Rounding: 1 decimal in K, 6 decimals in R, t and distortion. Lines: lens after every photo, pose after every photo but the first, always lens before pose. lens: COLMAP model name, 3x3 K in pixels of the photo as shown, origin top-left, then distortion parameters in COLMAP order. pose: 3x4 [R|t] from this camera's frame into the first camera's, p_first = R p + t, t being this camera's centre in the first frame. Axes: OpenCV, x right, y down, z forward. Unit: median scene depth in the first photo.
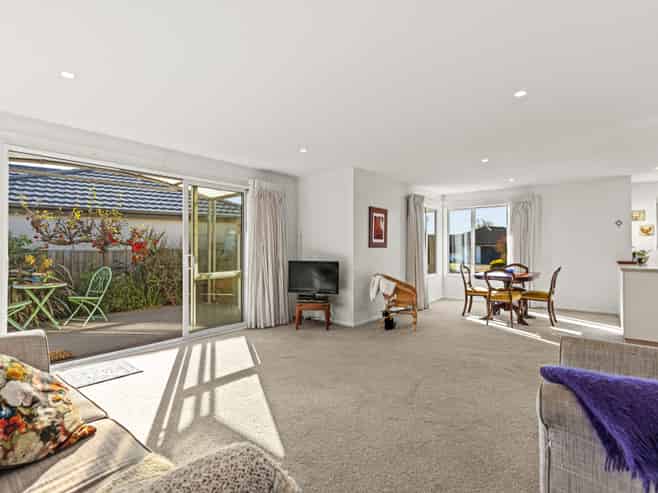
lens RADIAL K [[331.2, 0, 324.8], [0, 331.2, 244.8], [0, 0, 1]] dist [0.001843, 0.000058]
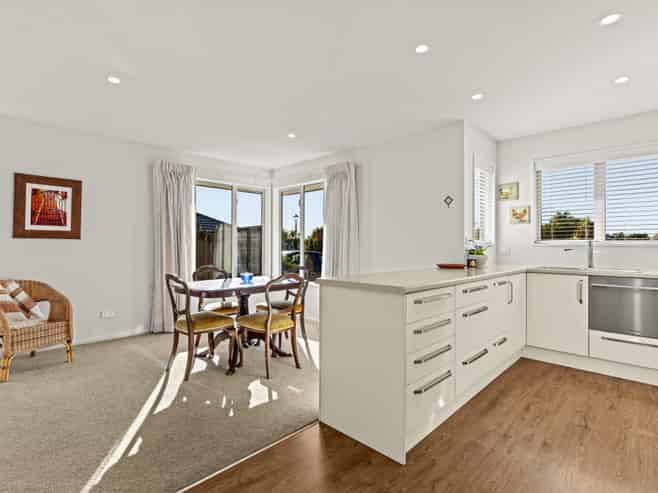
lens RADIAL K [[331.2, 0, 324.8], [0, 331.2, 244.8], [0, 0, 1]] dist [0.001843, 0.000058]
pose [[0.996427, 0.007017, -0.084166, 0.732617], [-0.007026, 0.999975, 0.000196, 0.016652], [0.084165, 0.000396, 0.996452, 0.392255]]
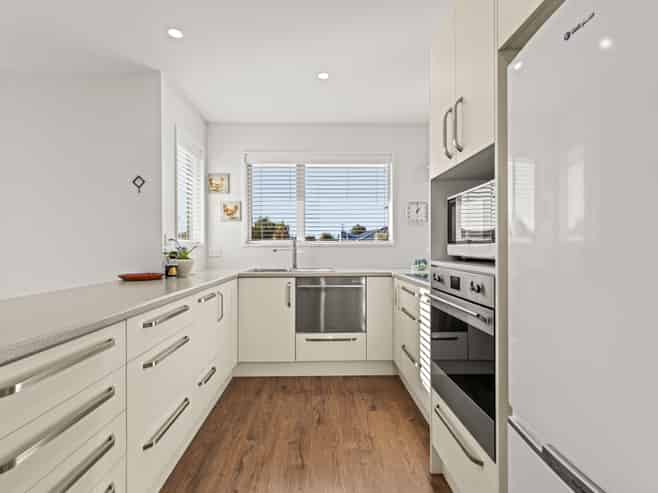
lens RADIAL K [[331.2, 0, 324.8], [0, 331.2, 244.8], [0, 0, 1]] dist [0.001843, 0.000058]
pose [[0.751516, 0.002649, 0.659709, 0.807881], [-0.001010, 0.999995, -0.002866, 0.014776], [-0.659714, 0.001488, 0.751516, 0.545658]]
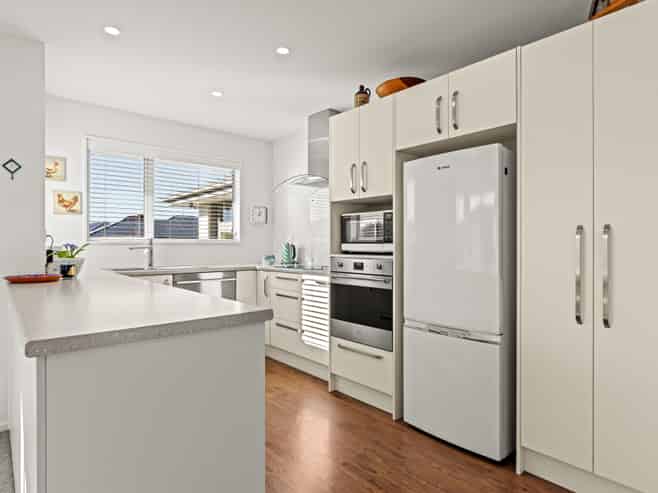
lens RADIAL K [[381.1, 0, 310.8], [0, 381.1, 244.9], [0, 0, 1]] dist [0.002194, 0.000684]
pose [[0.183383, 0.000304, 0.983041, 0.562508], [-0.007144, 0.999974, 0.001024, 0.014807], [-0.983016, -0.007210, 0.183381, 0.631414]]
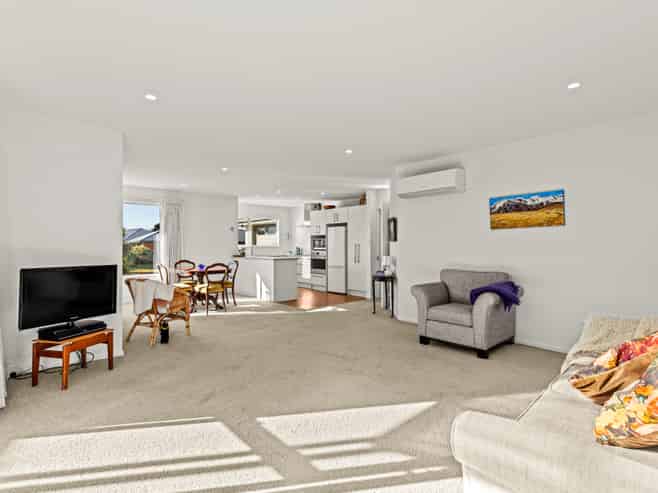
lens RADIAL K [[331.2, 0, 324.8], [0, 331.2, 244.8], [0, 0, 1]] dist [0.001843, 0.000058]
pose [[0.134516, 0.005596, 0.990896, -0.494713], [-0.005943, 0.999971, -0.004840, 0.008816], [-0.990894, -0.005237, 0.134545, 0.417713]]
